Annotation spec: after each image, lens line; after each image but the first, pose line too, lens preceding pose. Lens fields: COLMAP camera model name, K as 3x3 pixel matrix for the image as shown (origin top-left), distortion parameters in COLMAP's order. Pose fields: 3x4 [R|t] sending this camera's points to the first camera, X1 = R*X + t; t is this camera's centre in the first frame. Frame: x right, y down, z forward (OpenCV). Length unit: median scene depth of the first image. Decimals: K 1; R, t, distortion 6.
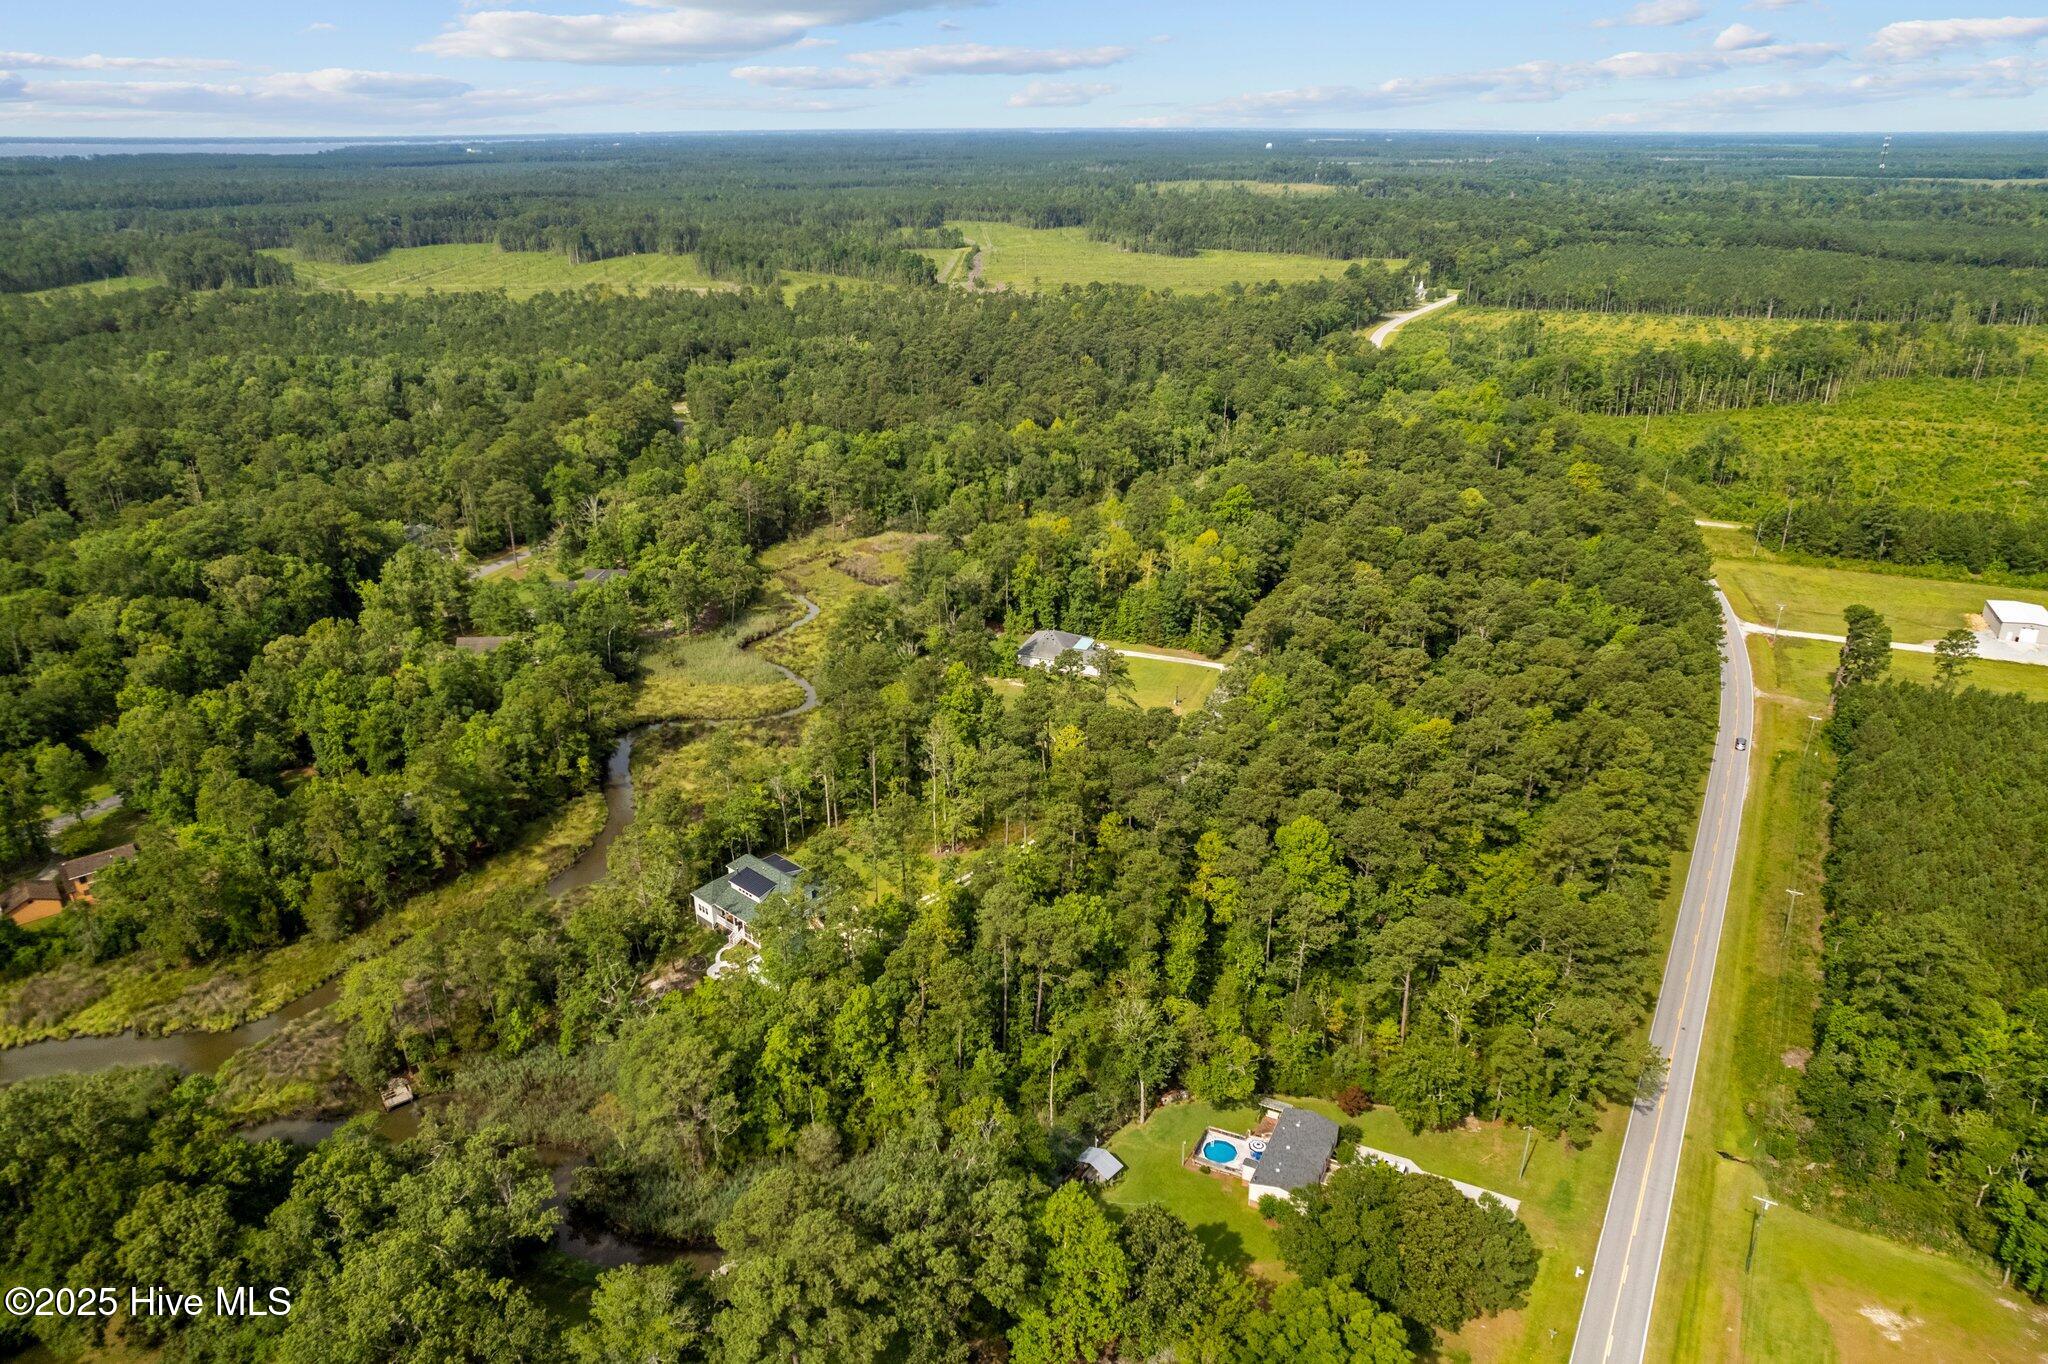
lens RADIAL K [[1302.0, 0, 1019.2], [0, 1302.0, 688.4], [0, 0, 1]] dist [-0.066088, 0.052685]
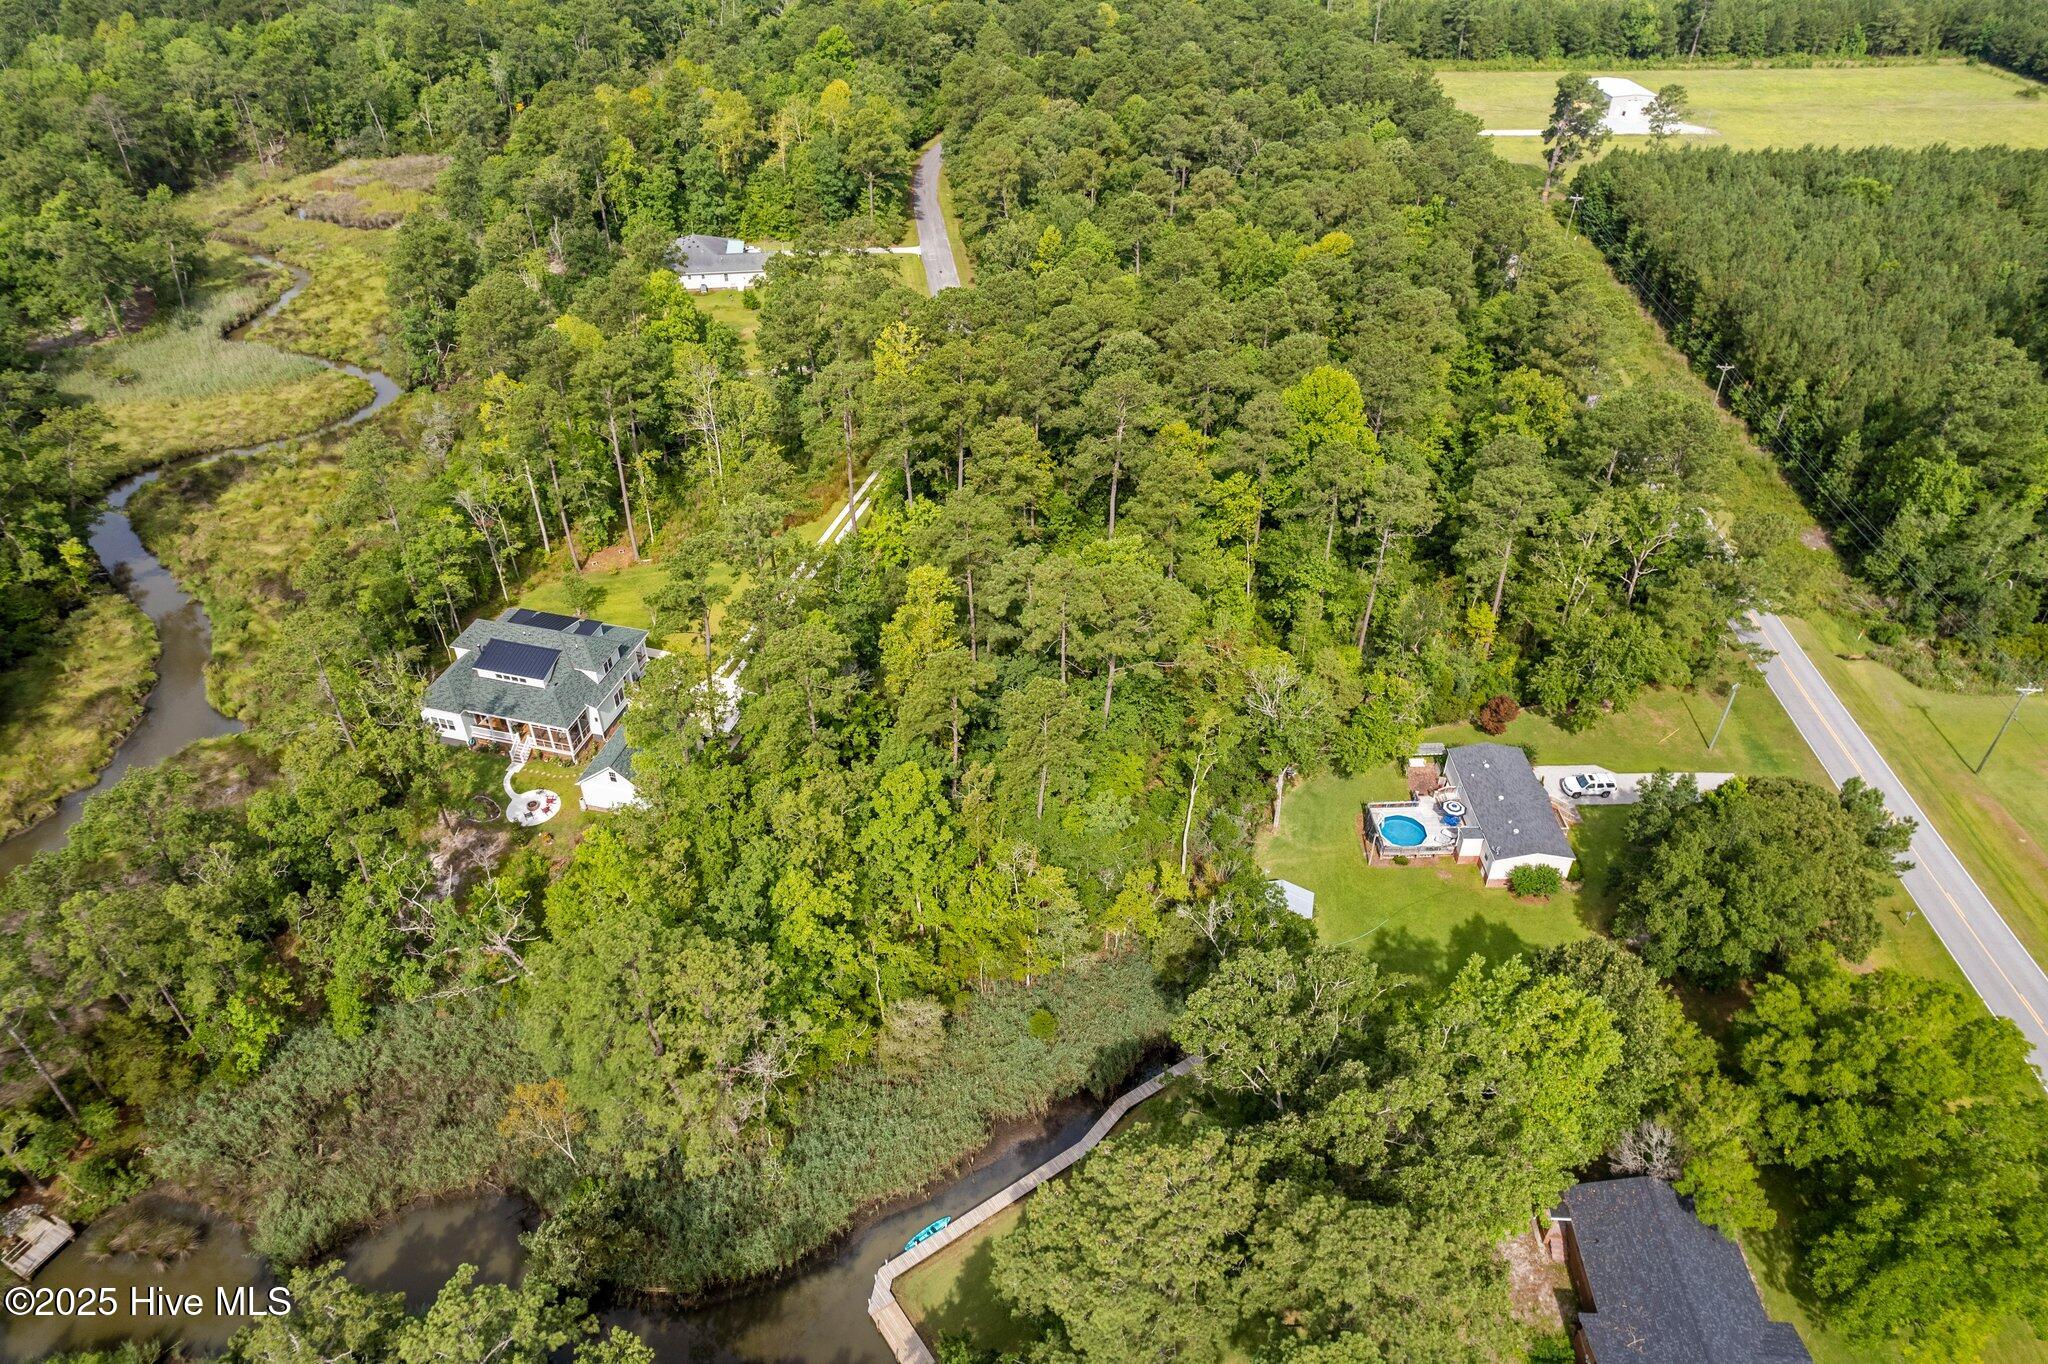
lens RADIAL K [[1302.0, 0, 1032.9], [0, 1302.0, 680.1], [0, 0, 1]] dist [-0.066088, 0.052685]
pose [[0.890469, -0.271165, 0.365425, -0.177280], [0.169259, 0.942809, 0.287164, 0.020656], [-0.422394, -0.193859, 0.885439, 0.292779]]
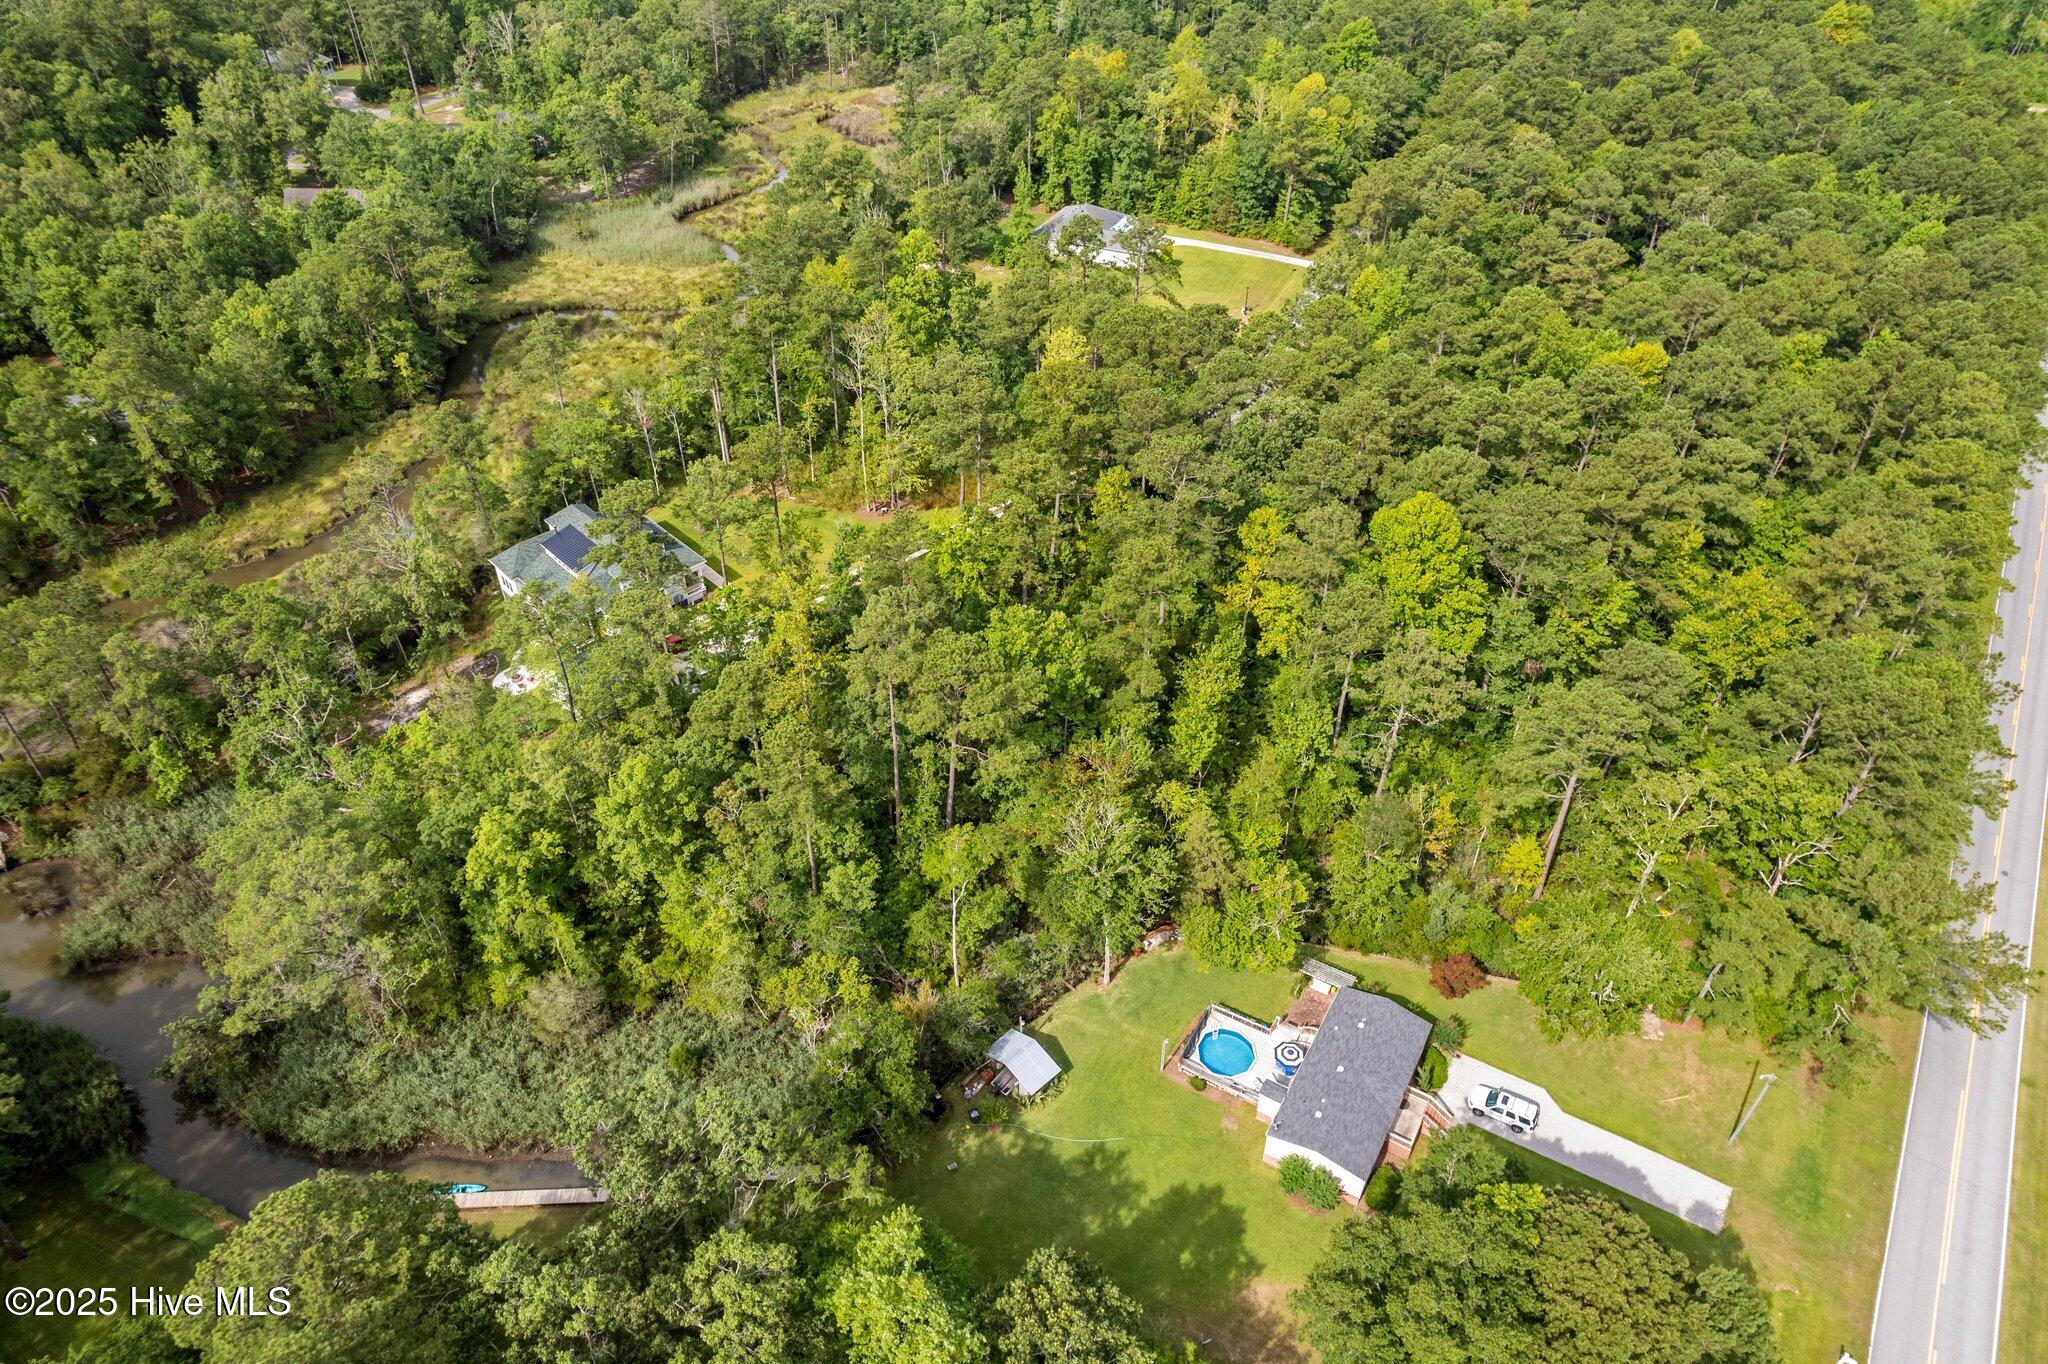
lens RADIAL K [[1302.0, 0, 1005.1], [0, 1302.0, 672.5], [0, 0, 1]] dist [-0.066088, 0.052685]
pose [[0.996677, 0.056107, -0.059051, 0.050489], [-0.038134, 0.961992, 0.270403, 0.018238], [0.071979, -0.267253, 0.960934, 0.295066]]
